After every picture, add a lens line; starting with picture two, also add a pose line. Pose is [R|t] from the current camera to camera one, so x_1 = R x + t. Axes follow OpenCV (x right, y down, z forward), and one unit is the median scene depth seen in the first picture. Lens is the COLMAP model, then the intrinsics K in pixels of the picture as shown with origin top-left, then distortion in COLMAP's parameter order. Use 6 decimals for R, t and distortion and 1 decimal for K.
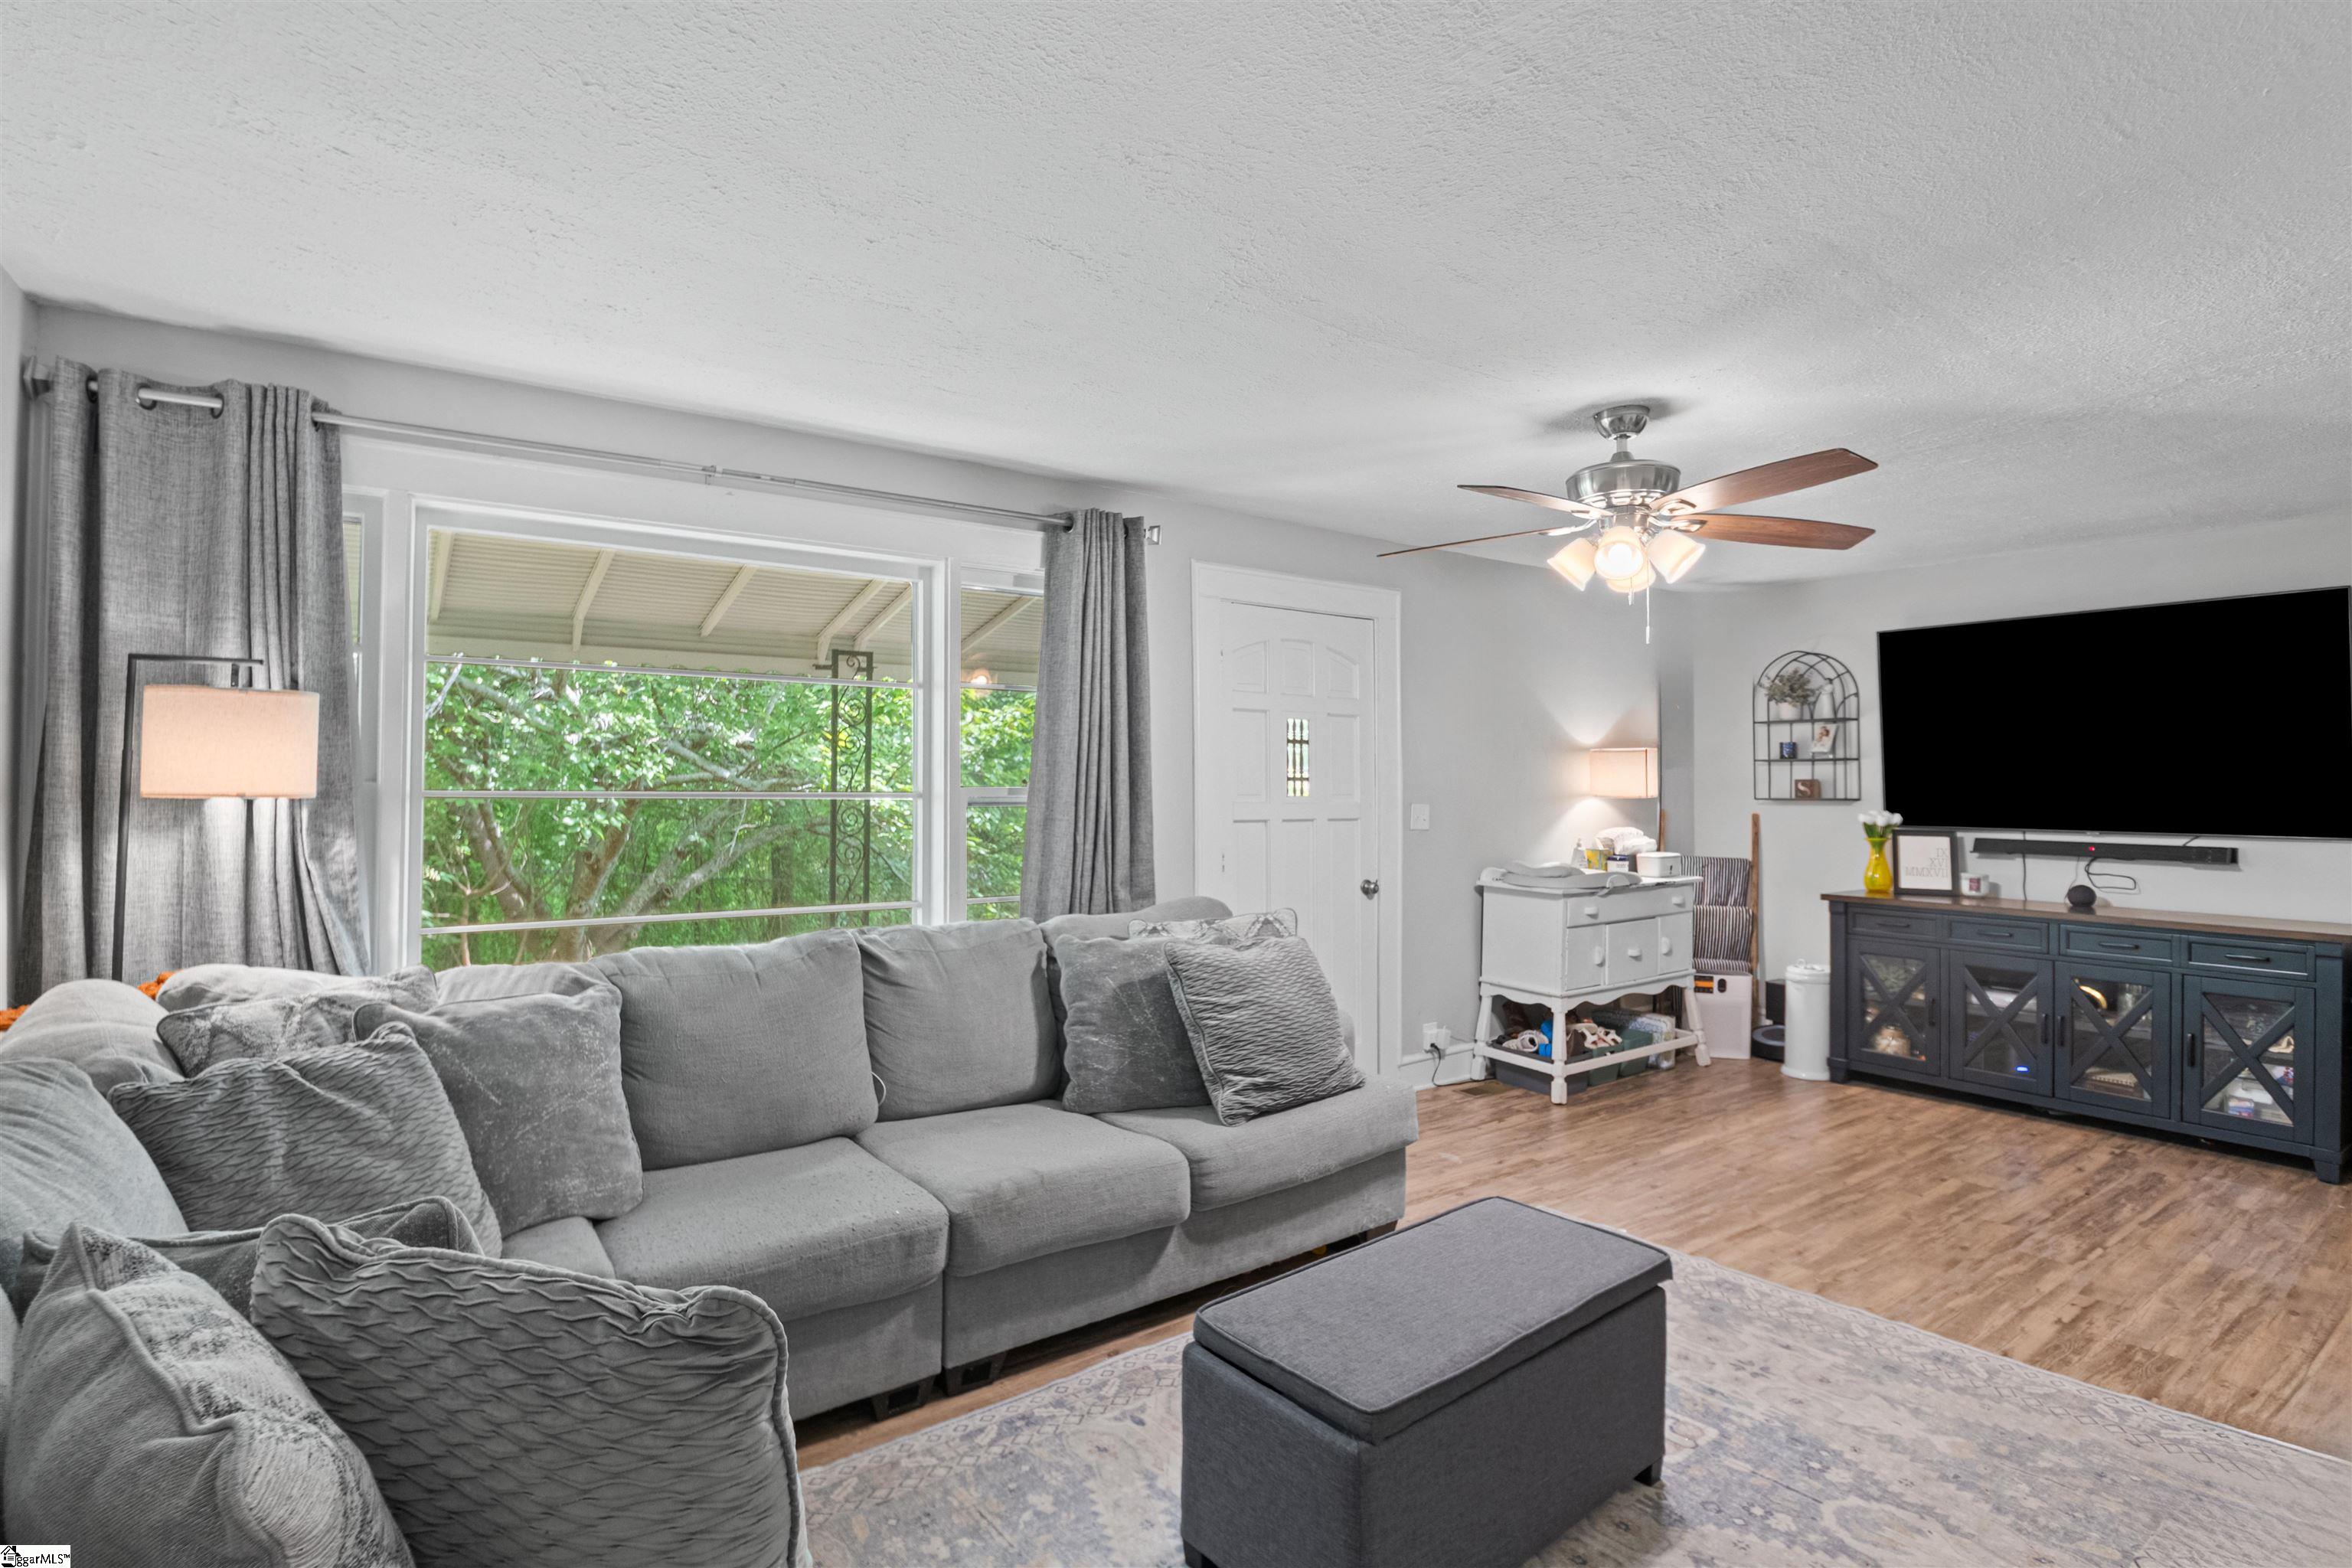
lens RADIAL K [[1087.8, 0, 1176.1], [0, 1087.8, 760.9], [0, 0, 1]] dist [-0.022300, -0.005106]
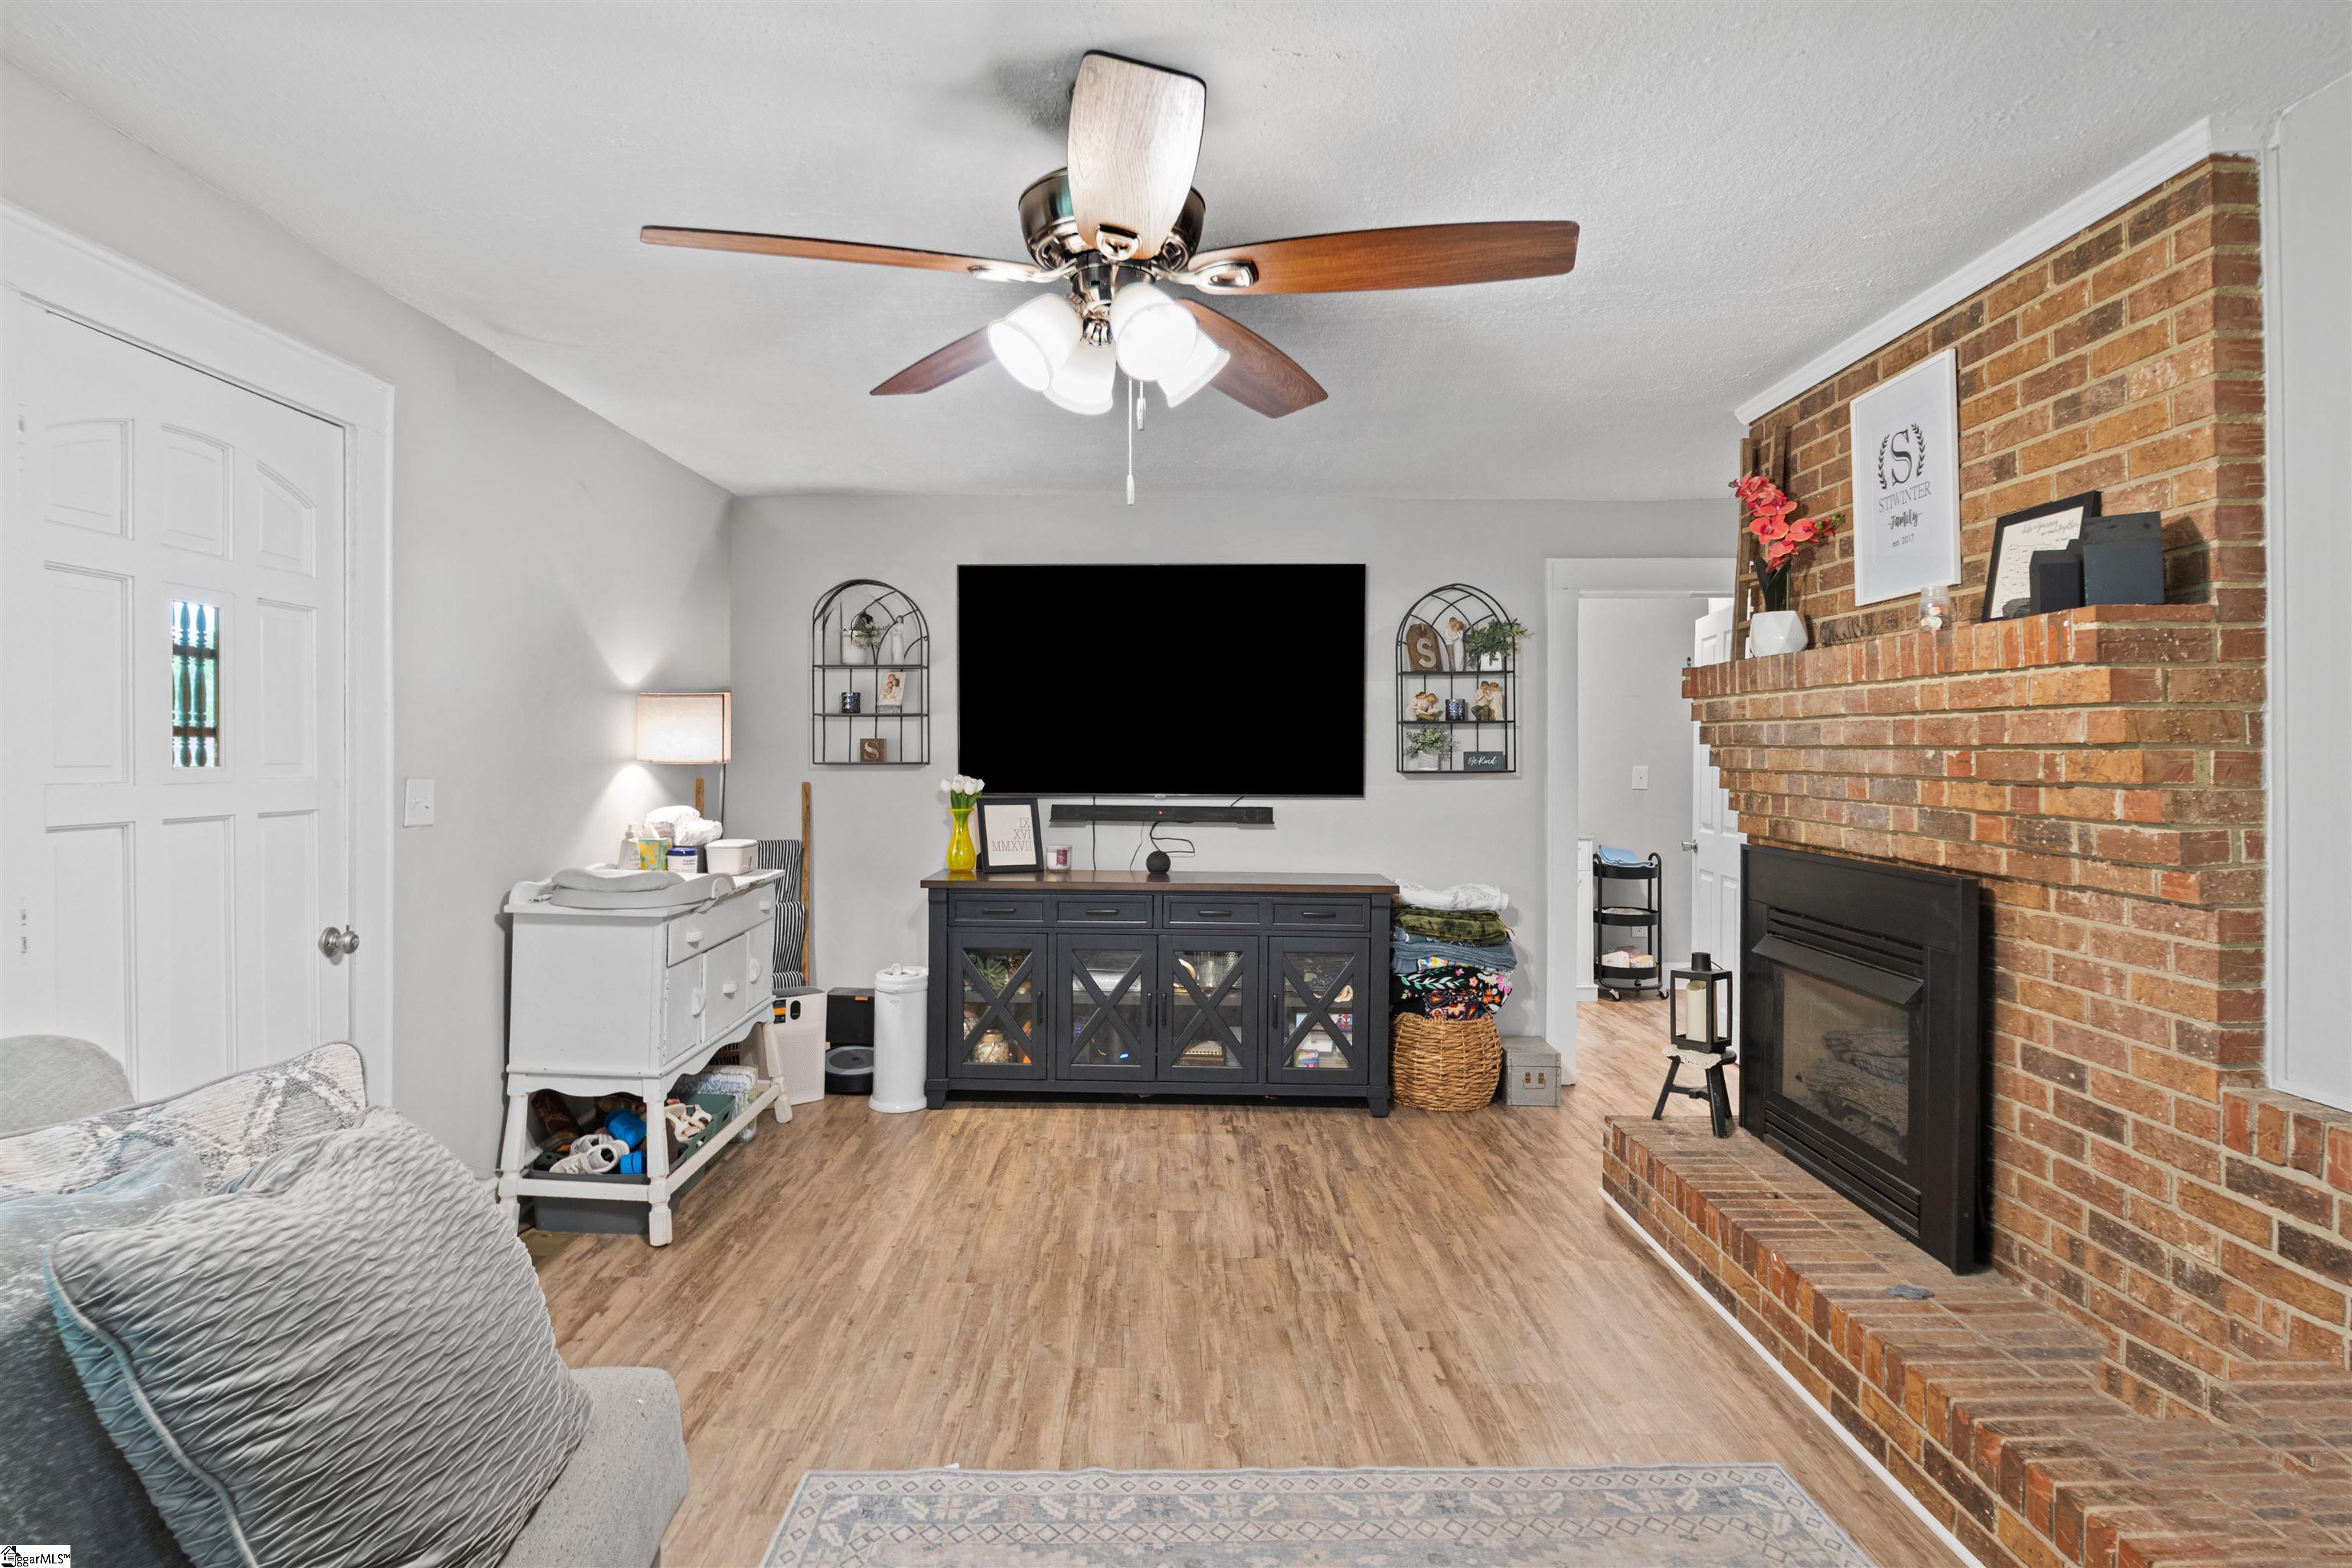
lens RADIAL K [[1248.6, 0, 1094.2], [0, 1248.6, 742.1], [0, 0, 1]] dist [-0.031472, 0.000080]
pose [[0.613571, 0.003287, 0.789633, -0.067812], [-0.018493, 0.999777, 0.010208, 0.008630], [-0.789423, -0.020866, 0.613495, 0.363966]]
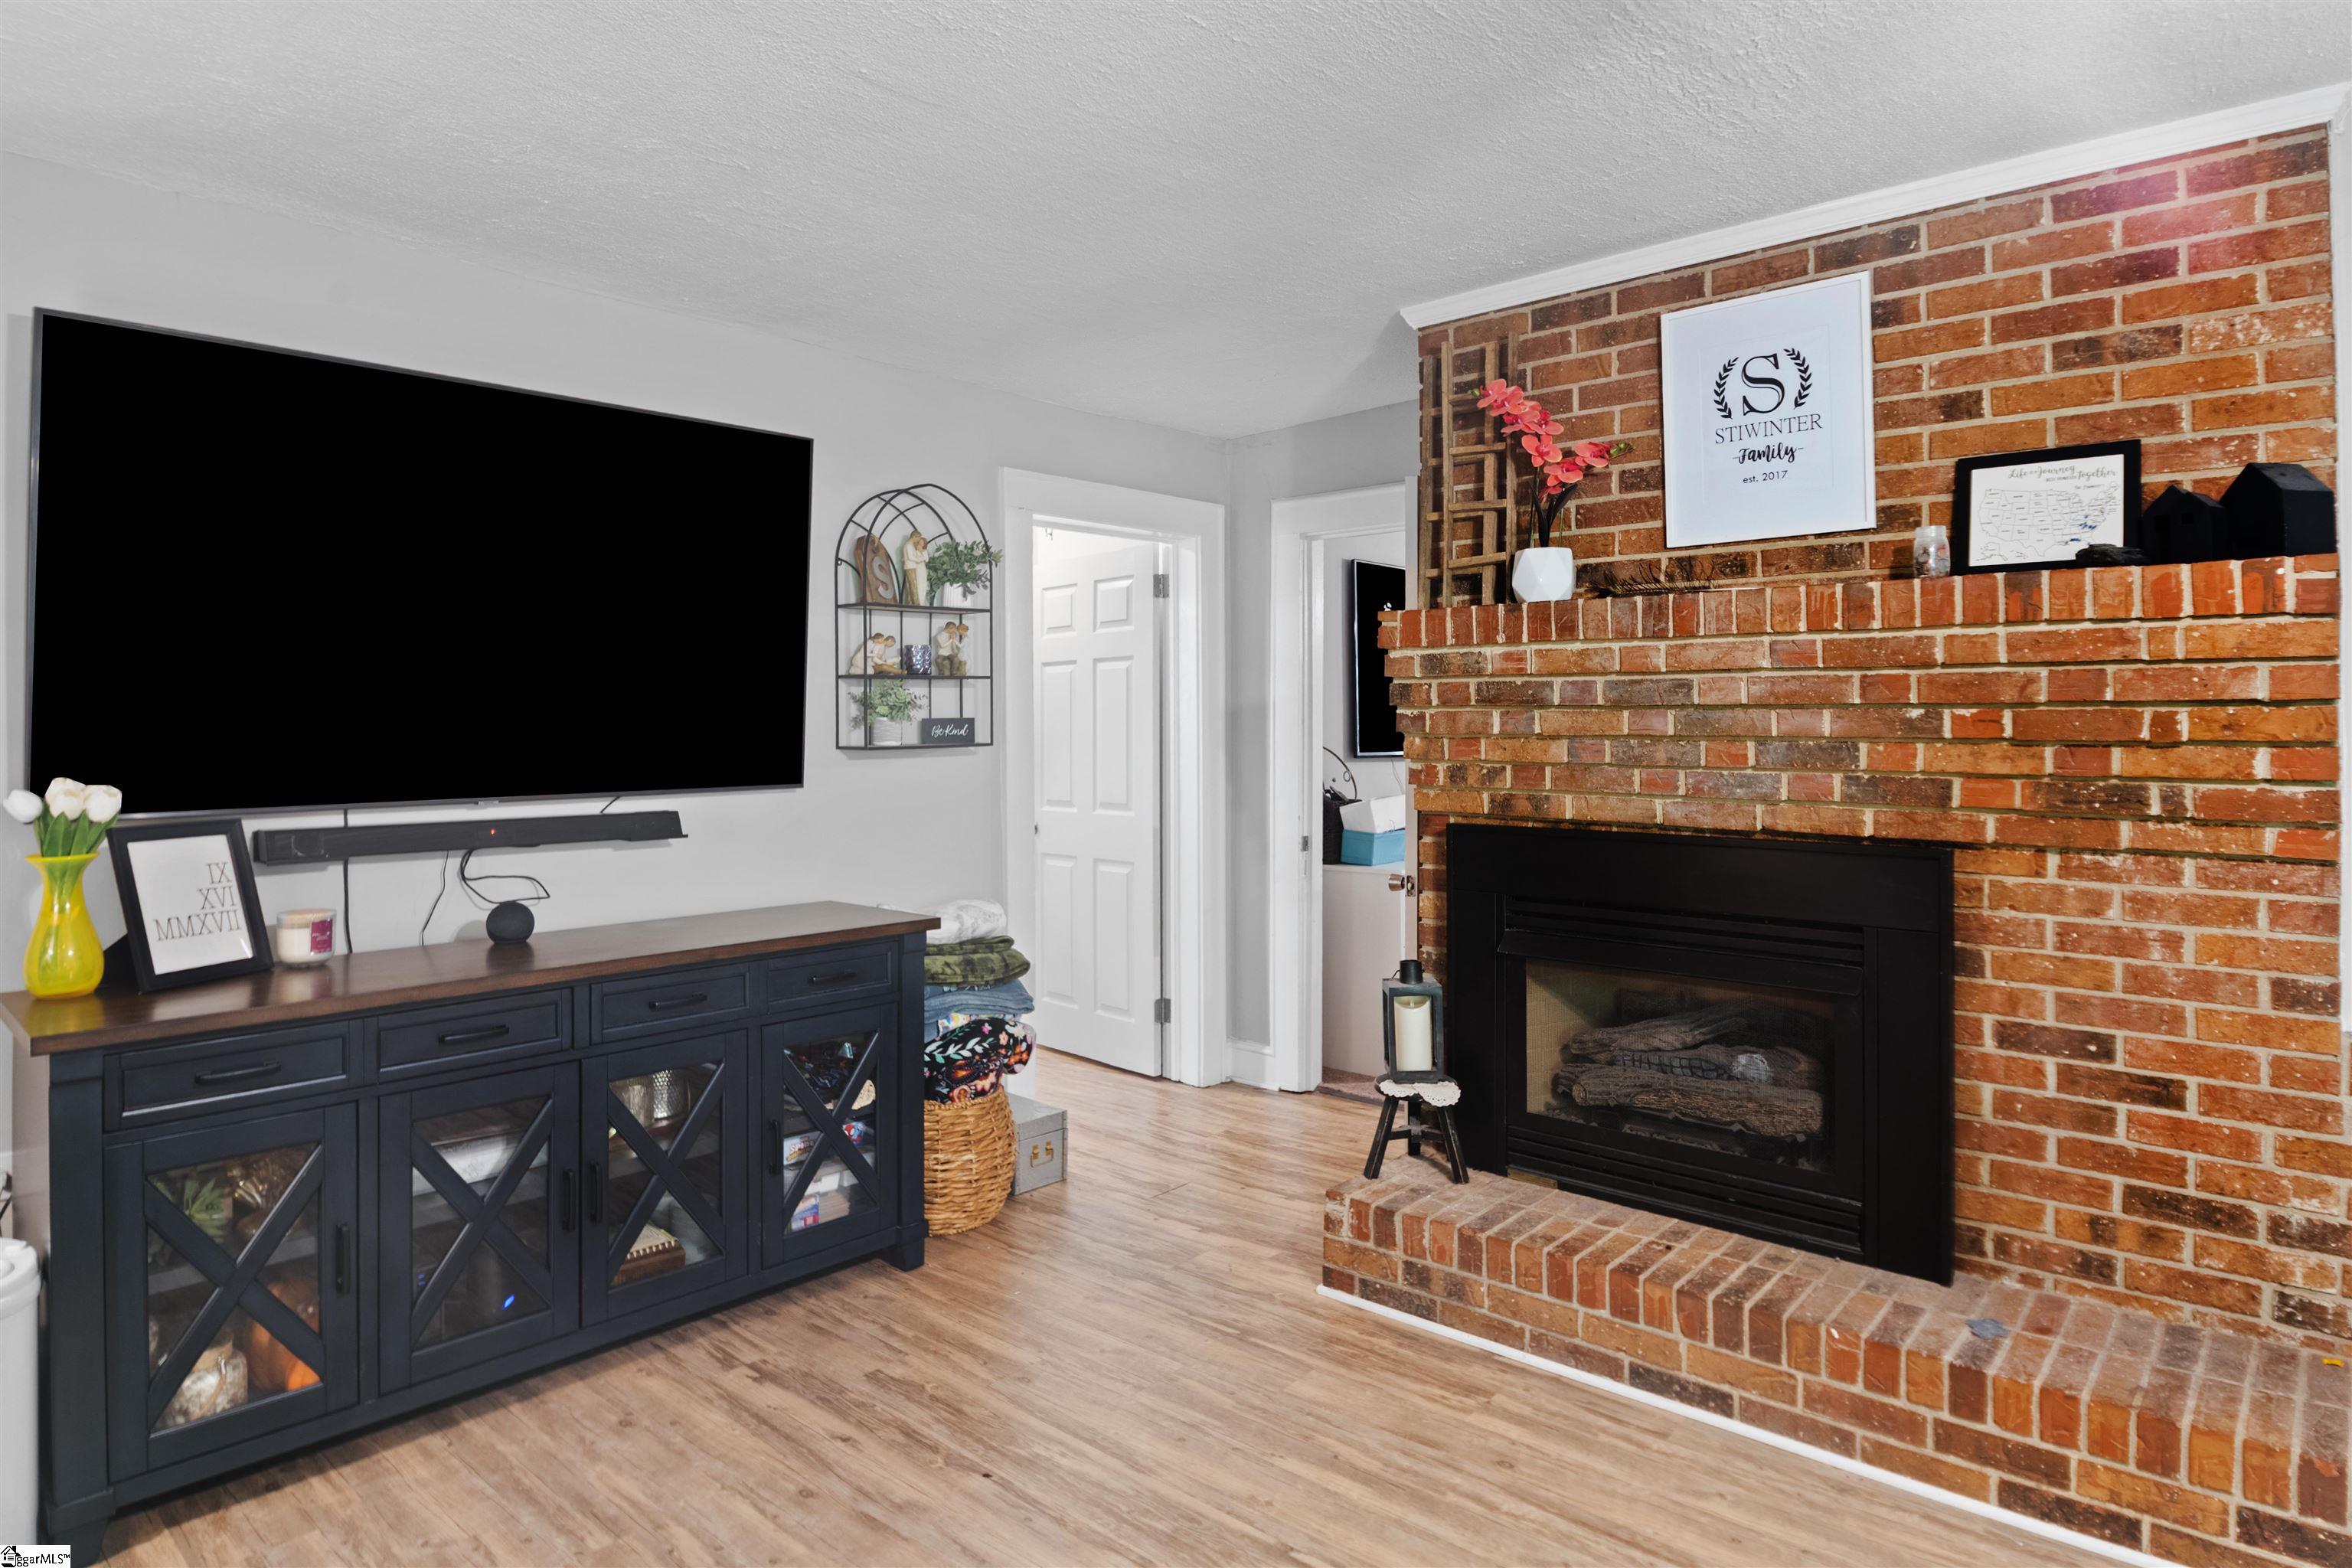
lens RADIAL K [[1337.8, 0, 1115.9], [0, 1337.8, 699.7], [0, 0, 1]] dist [-0.025135, -0.001154]
pose [[-0.200911, 0.009424, 0.979564, 0.147662], [-0.017434, 0.999761, -0.013194, 0.020132], [-0.979454, -0.019728, -0.200699, 0.843826]]
